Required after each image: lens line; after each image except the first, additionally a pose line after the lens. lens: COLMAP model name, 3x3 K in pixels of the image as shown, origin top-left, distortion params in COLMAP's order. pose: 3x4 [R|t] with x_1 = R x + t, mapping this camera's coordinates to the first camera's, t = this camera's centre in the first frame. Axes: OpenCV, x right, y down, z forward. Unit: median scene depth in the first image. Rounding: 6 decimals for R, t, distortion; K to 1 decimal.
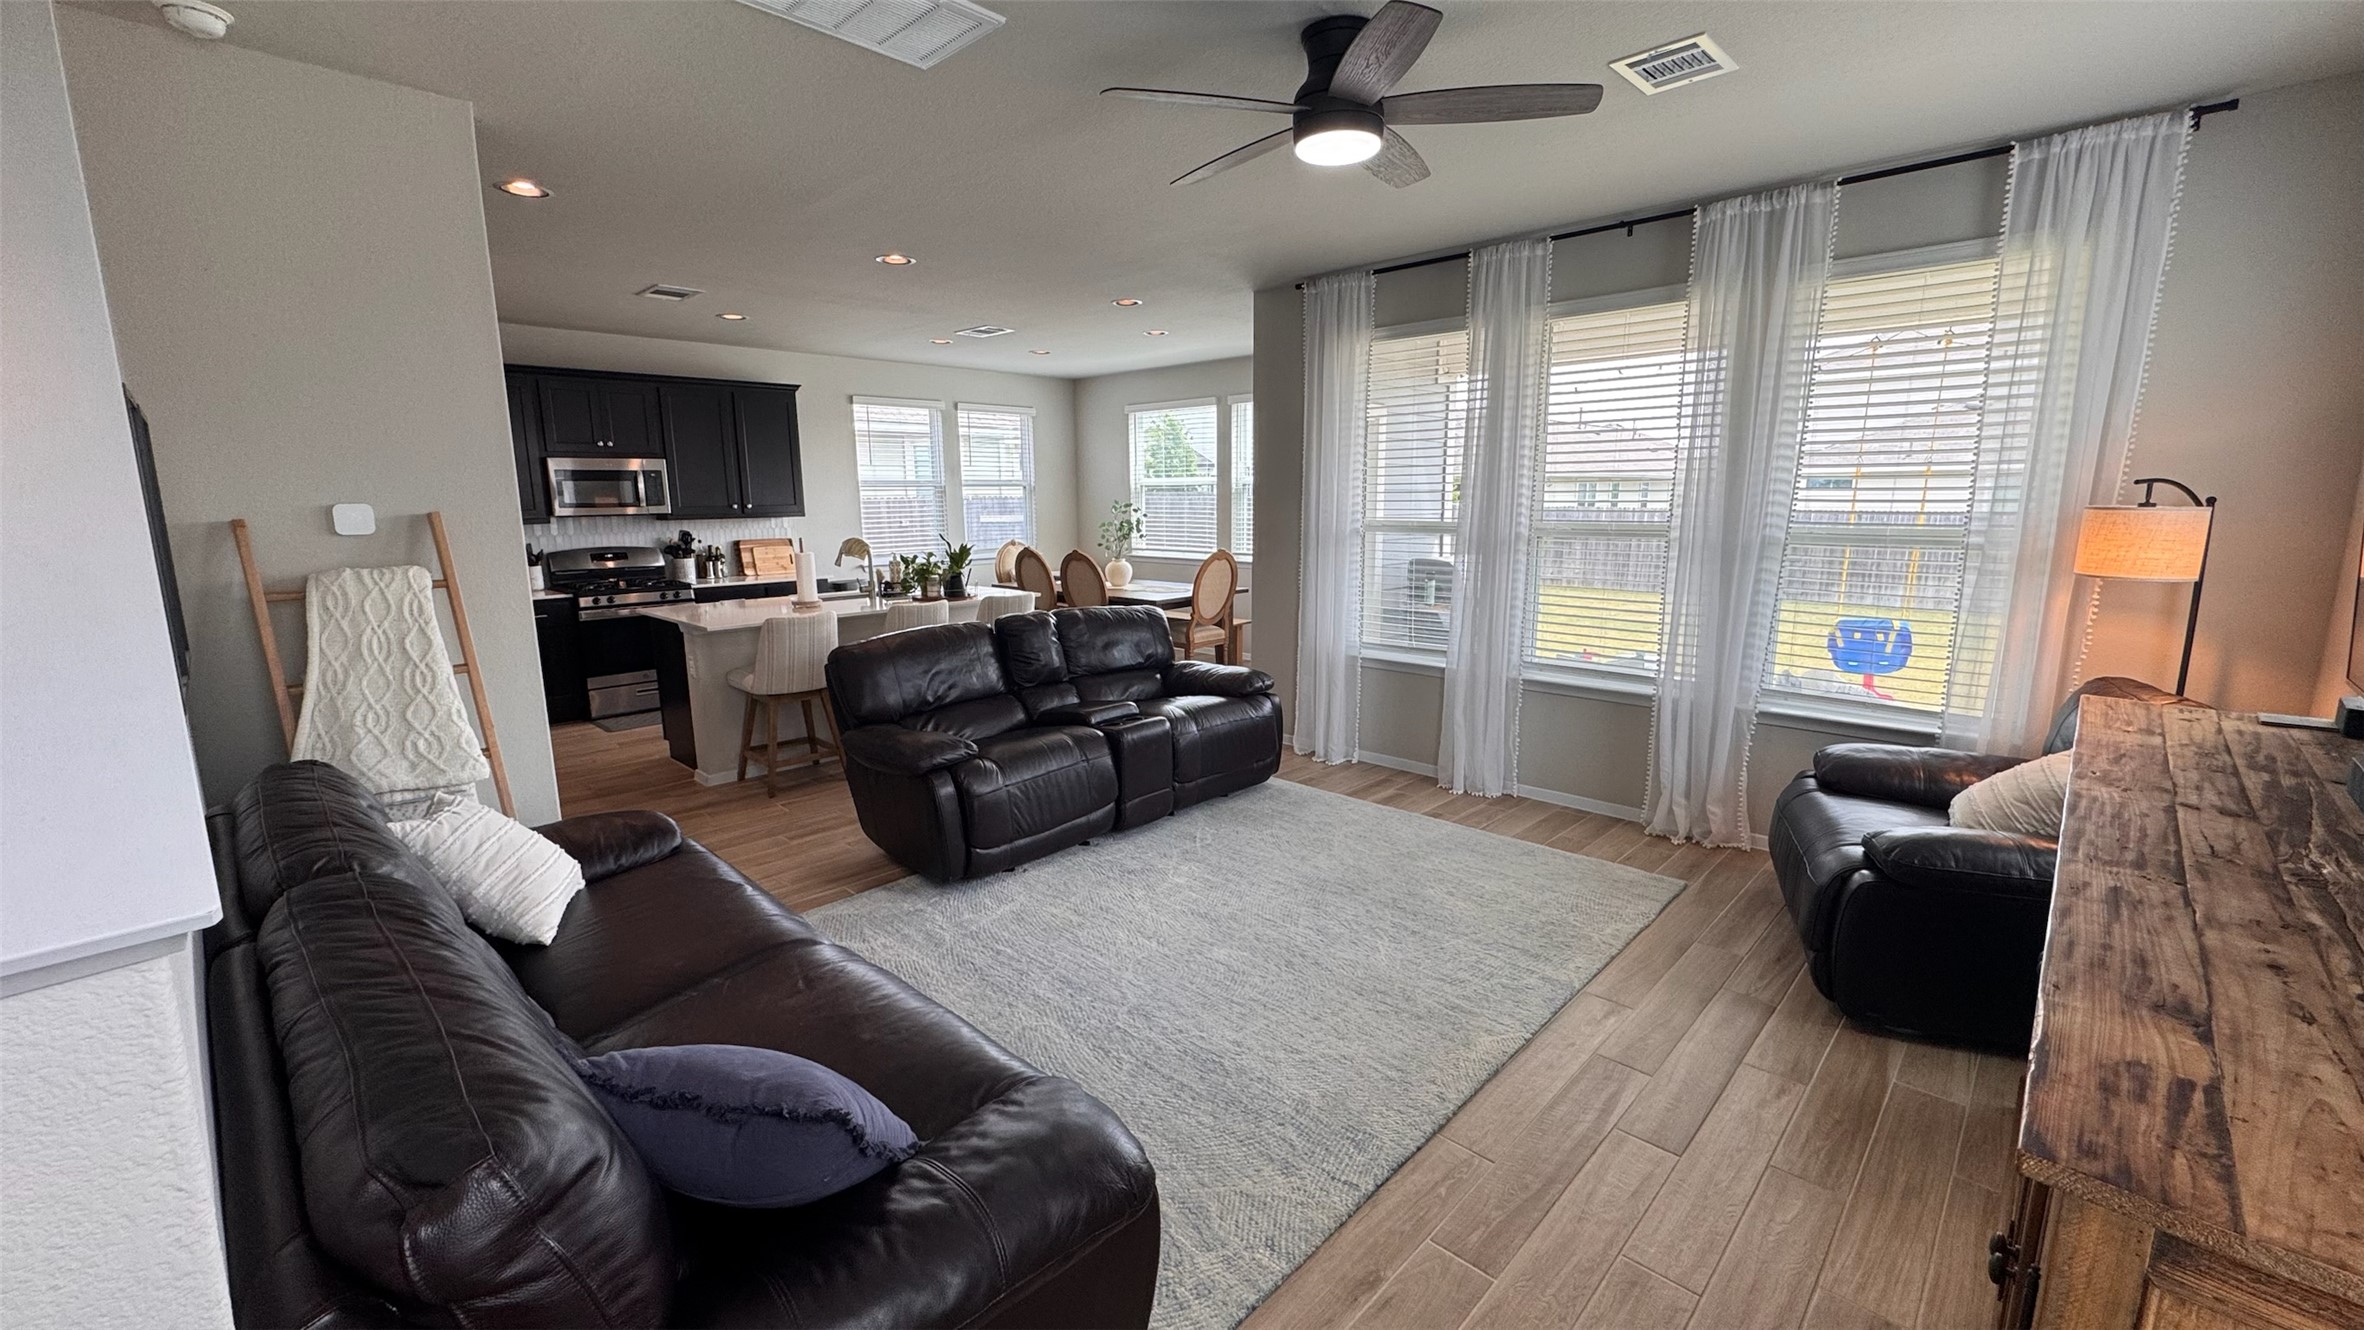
lens RADIAL K [[943.9, 0, 1182.0], [0, 943.9, 665.0], [0, 0, 1]] dist [0.000819, 0.000272]
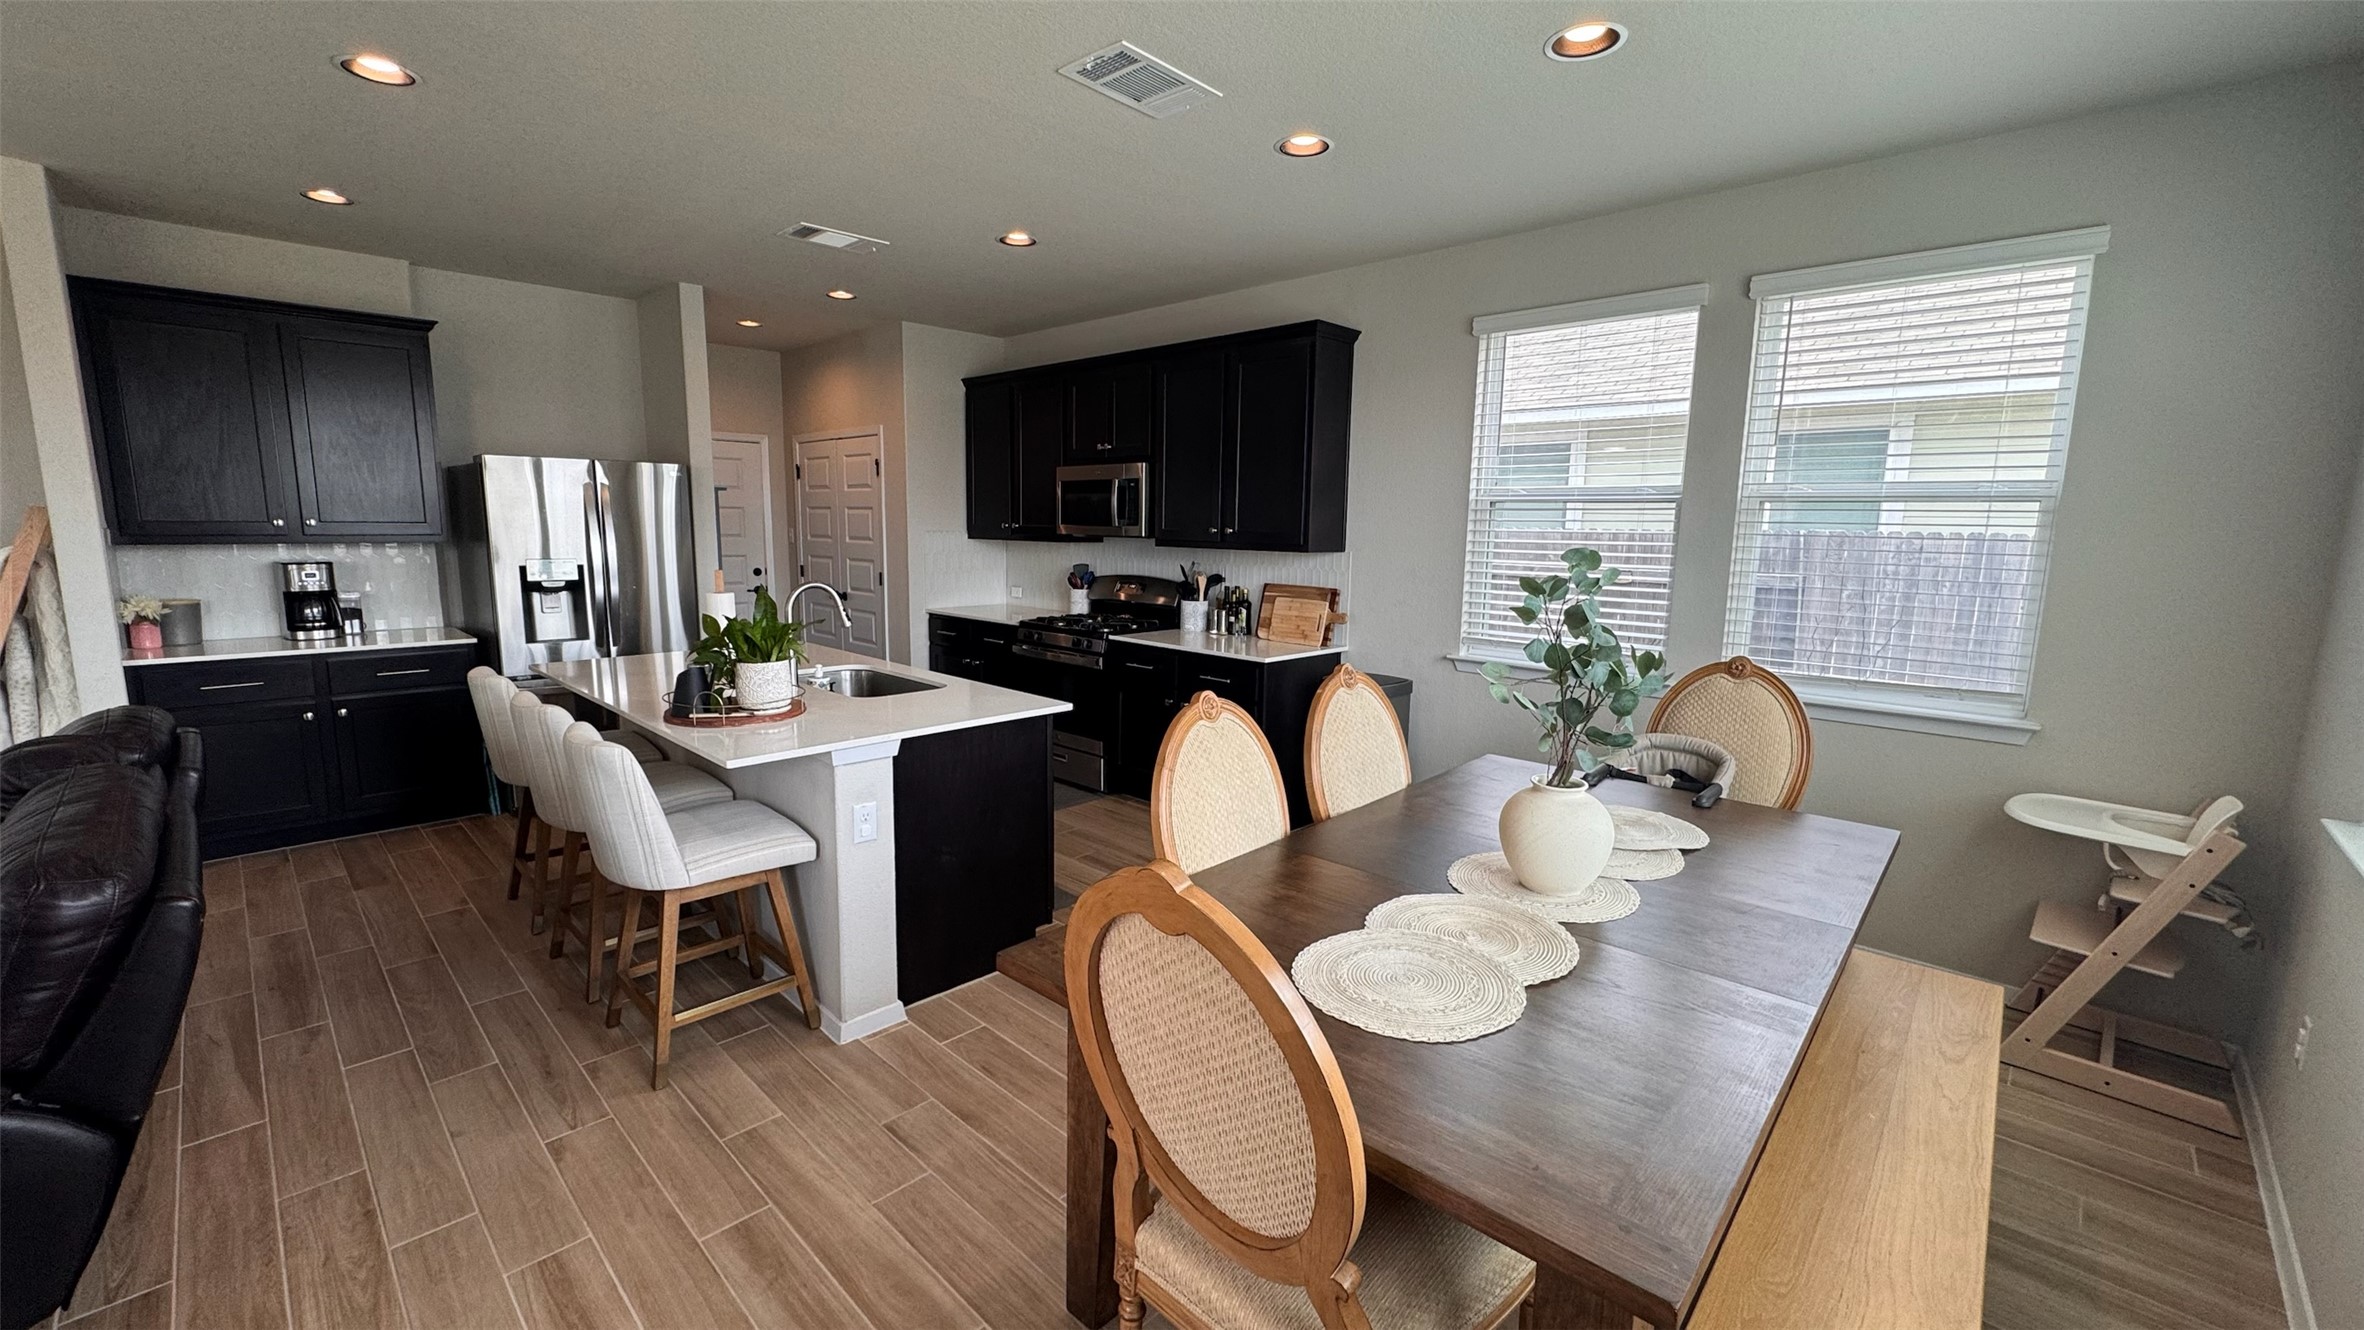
lens RADIAL K [[938.9, 0, 1181.9], [0, 938.9, 671.2], [0, 0, 1]] dist [-0.000260, 0.000189]
pose [[0.000082, 0.169069, -0.985604, 0.191683], [-0.195868, 0.966516, 0.165778, -0.181786], [0.980630, 0.193035, 0.033194, 1.000179]]
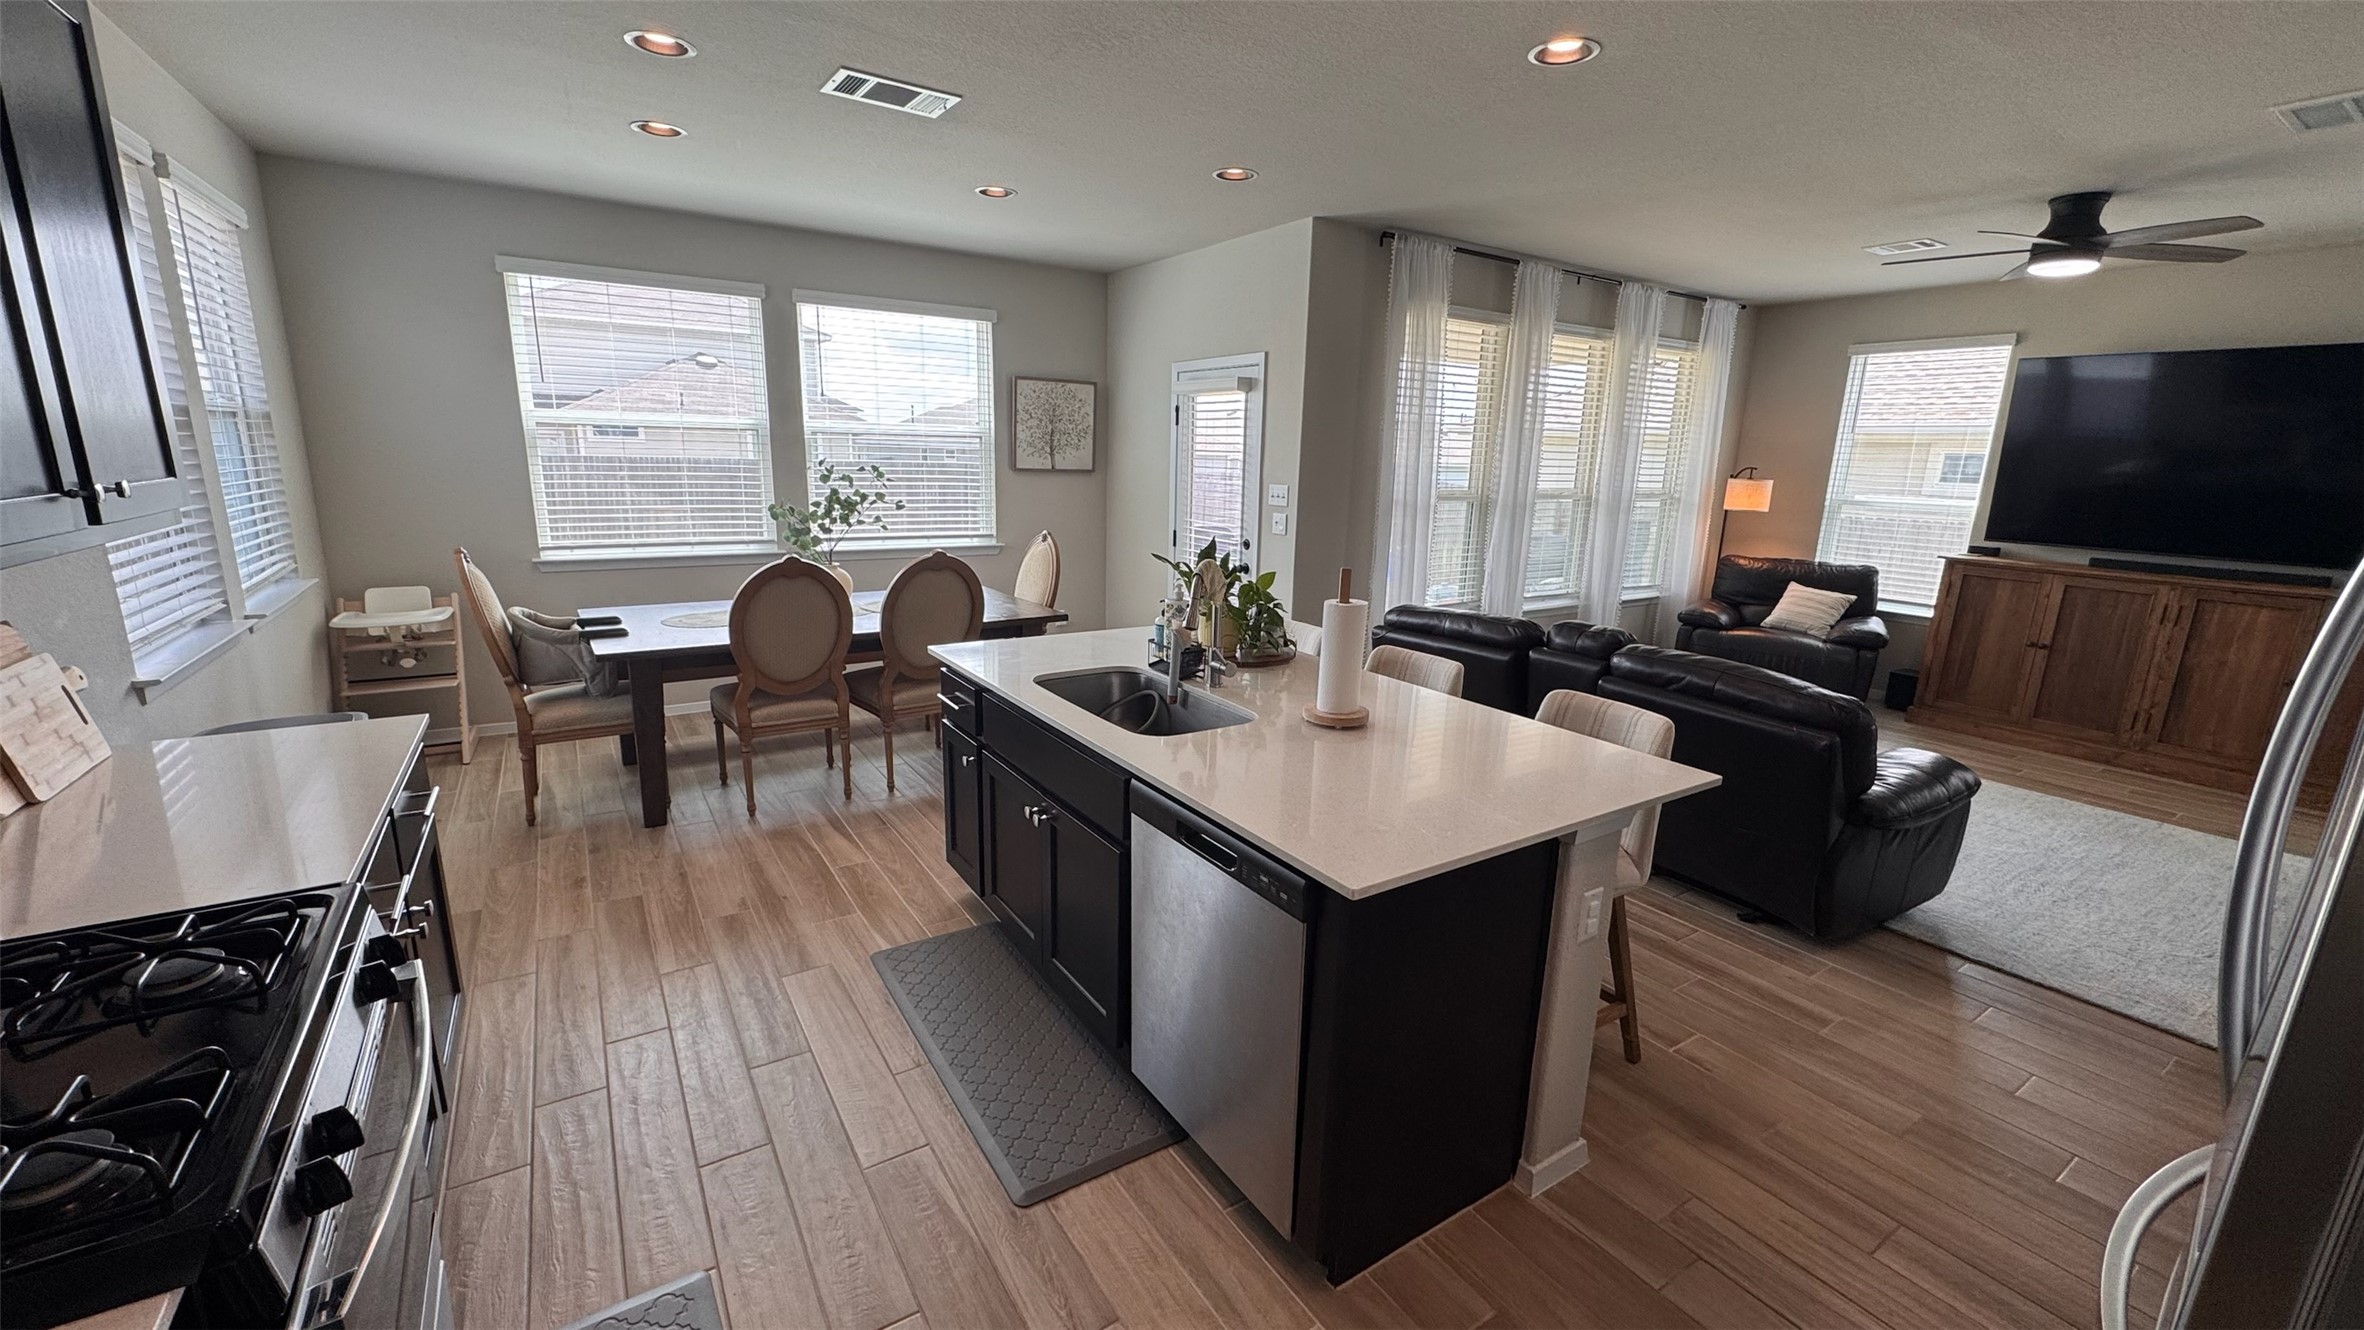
lens RADIAL K [[943.9, 0, 1182.0], [0, 943.9, 665.0], [0, 0, 1]] dist [0.000819, 0.000272]
pose [[0.219643, -0.208634, 0.953011, -0.643667], [0.145507, 0.972944, 0.179462, -0.139938], [-0.964668, 0.099253, 0.244058, 0.744756]]
